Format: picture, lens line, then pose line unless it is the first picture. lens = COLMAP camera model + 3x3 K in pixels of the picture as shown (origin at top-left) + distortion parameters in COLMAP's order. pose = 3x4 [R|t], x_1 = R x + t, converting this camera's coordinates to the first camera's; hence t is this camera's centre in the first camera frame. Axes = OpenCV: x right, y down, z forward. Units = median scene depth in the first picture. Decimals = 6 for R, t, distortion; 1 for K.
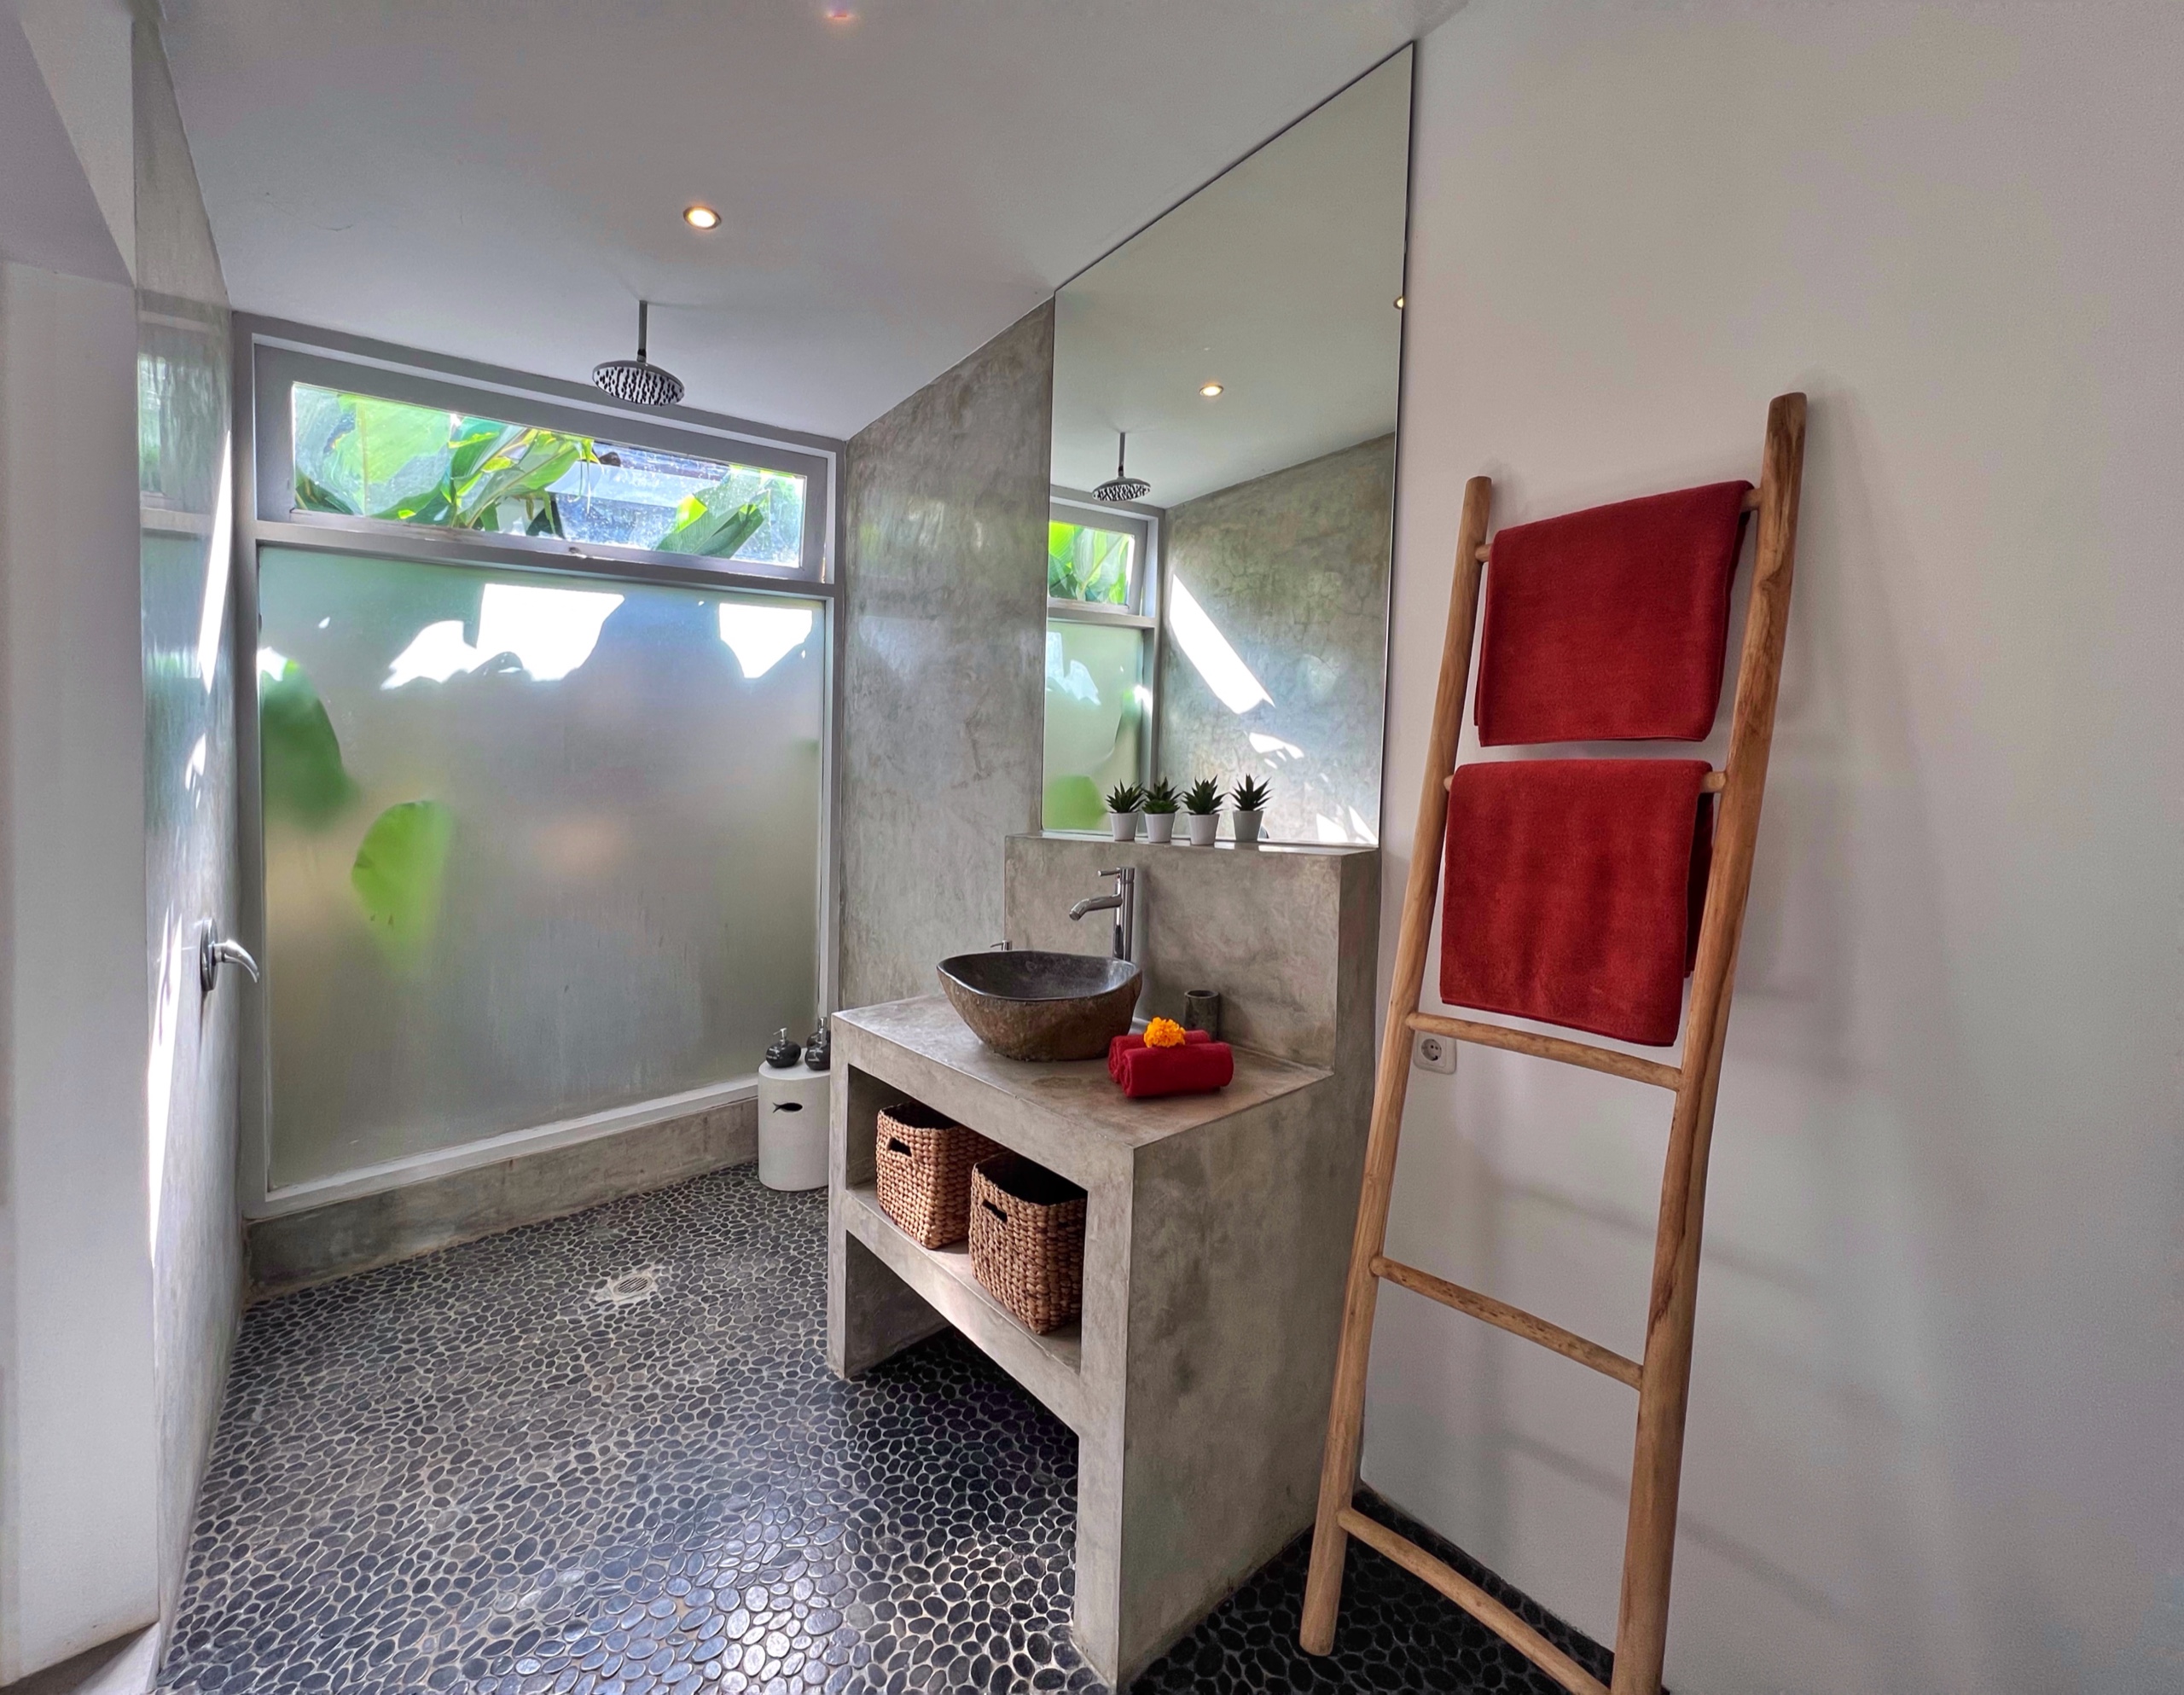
lens RADIAL K [[927.0, 0, 1092.0], [0, 927.0, 847.5], [0, 0, 1]] dist [-0.001620, -0.000062]
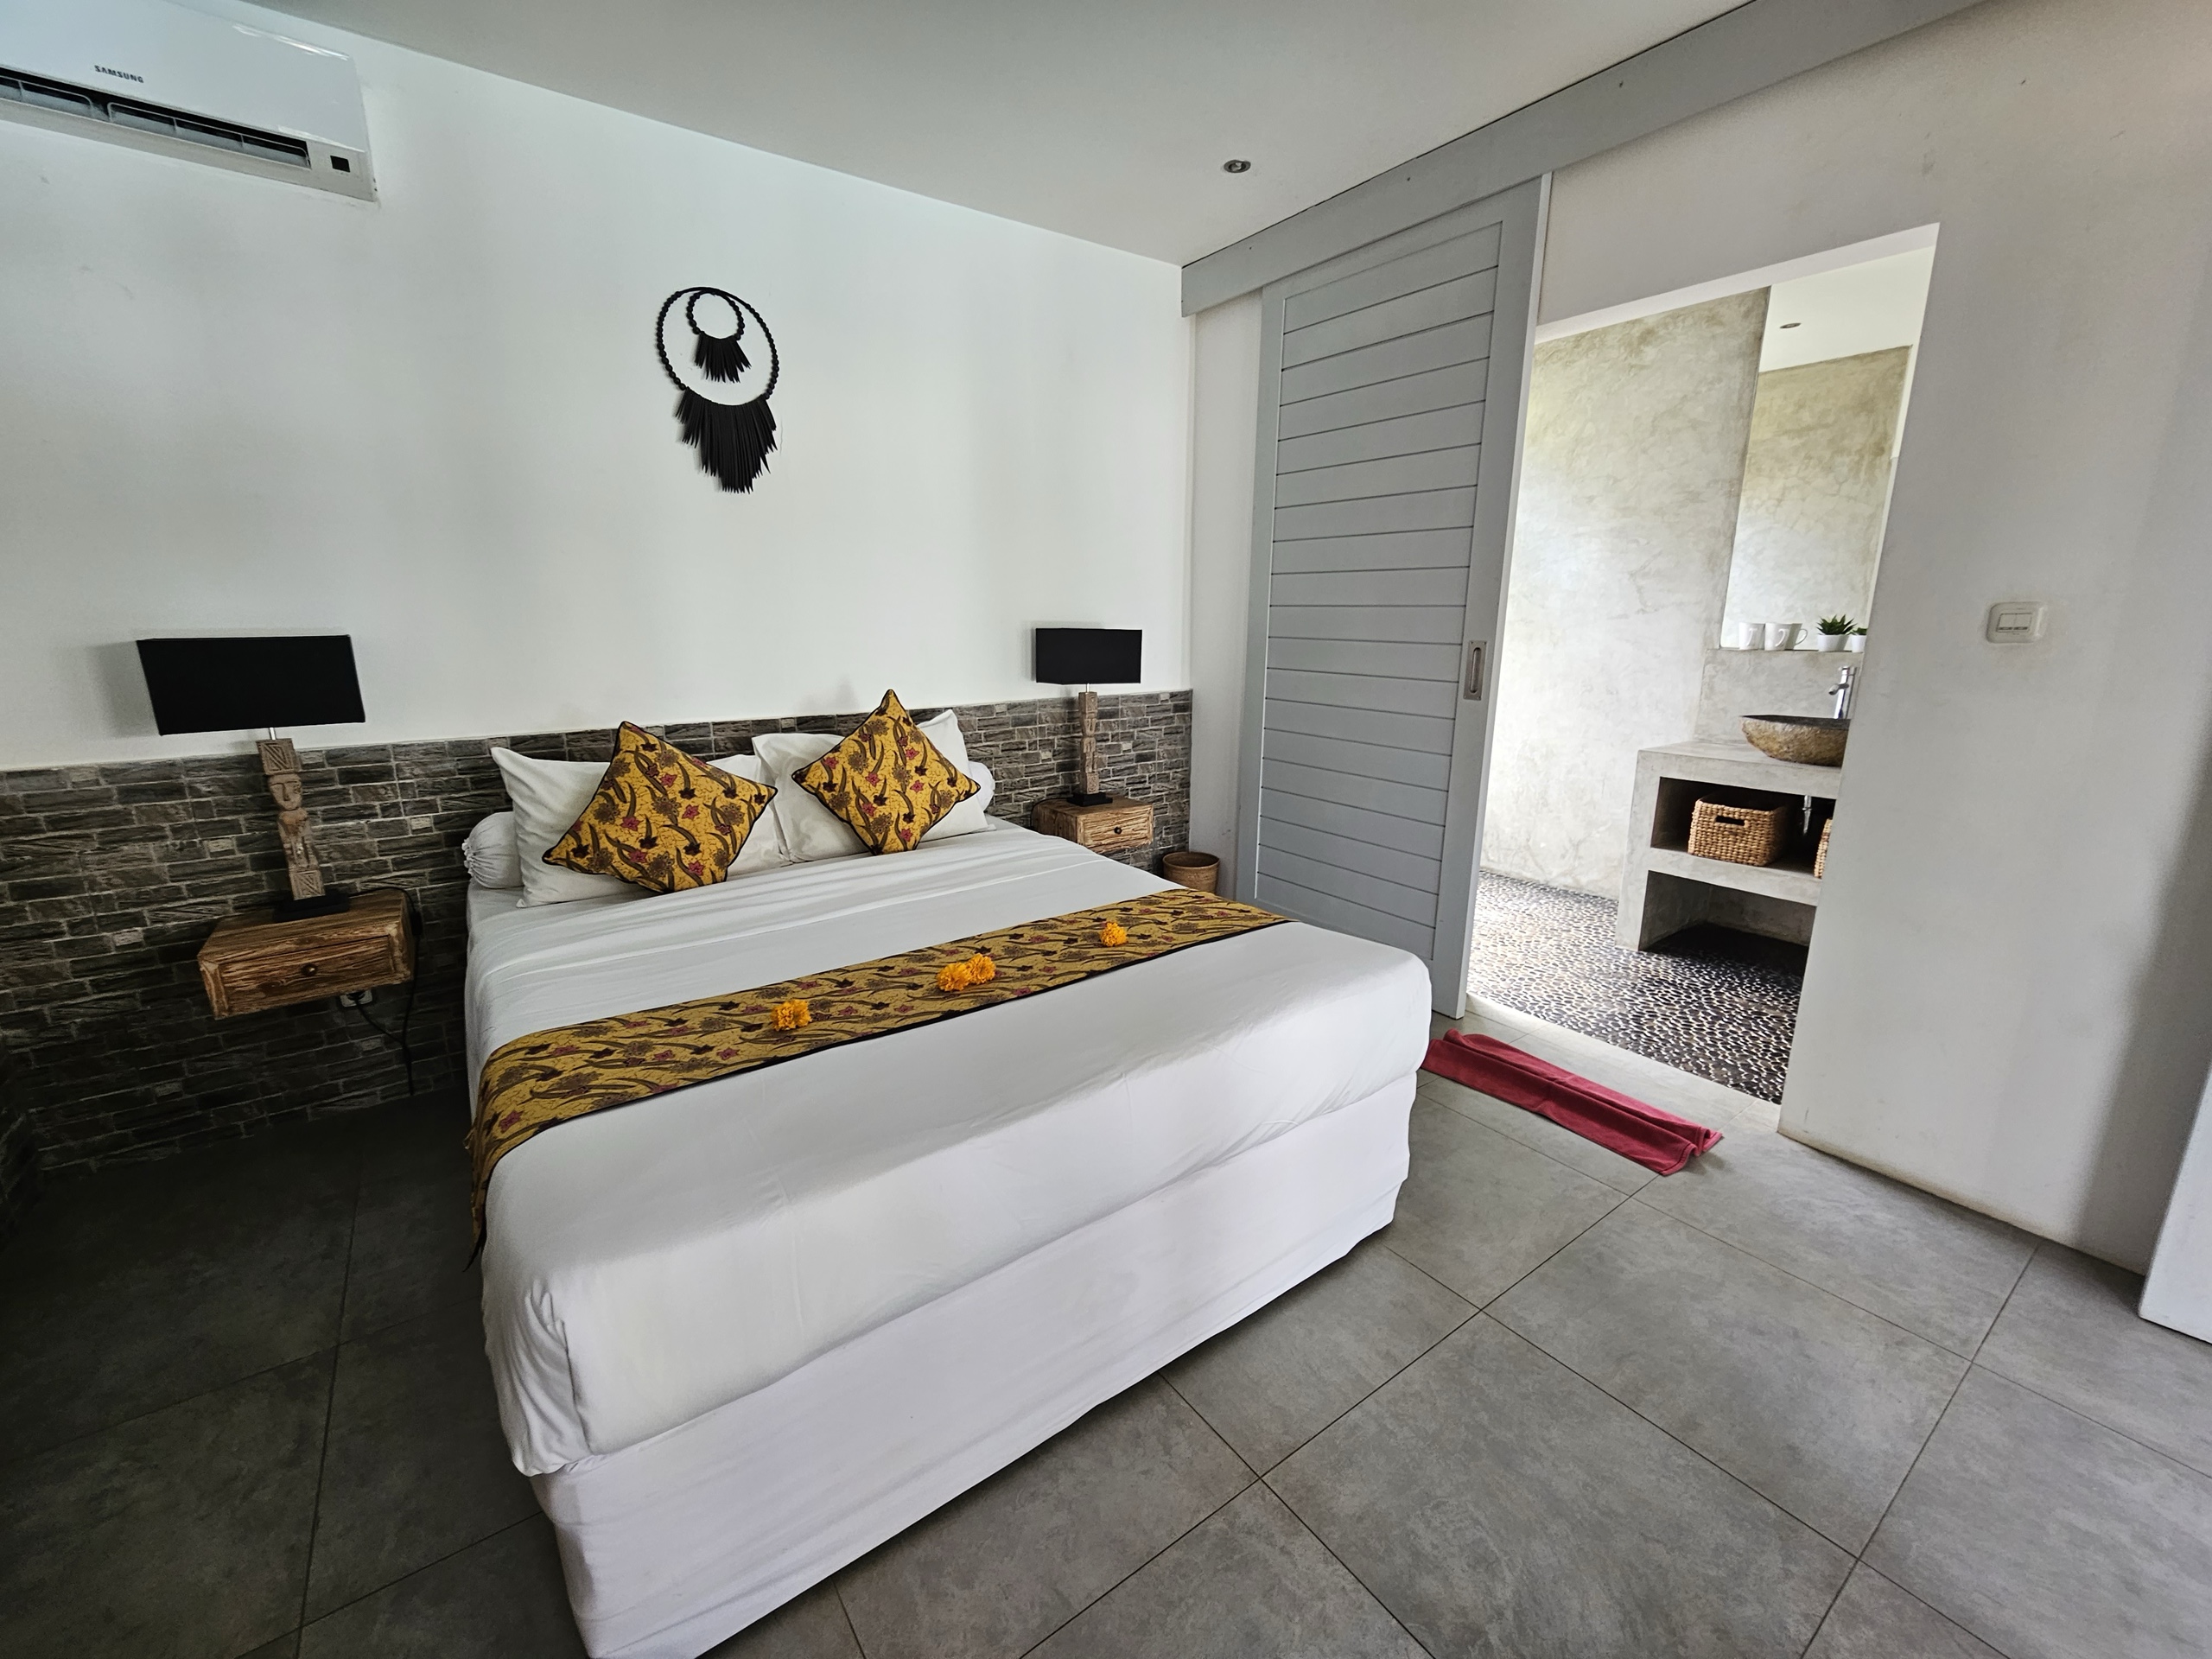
lens RADIAL K [[946.9, 0, 1106.0], [0, 946.9, 829.5], [0, 0, 1]] dist [-0.001520, -0.000231]
pose [[0.998068, 0.042966, -0.044875, -0.857958], [-0.036047, 0.988776, 0.144994, 0.078233], [0.050601, -0.143096, 0.988414, -0.577382]]
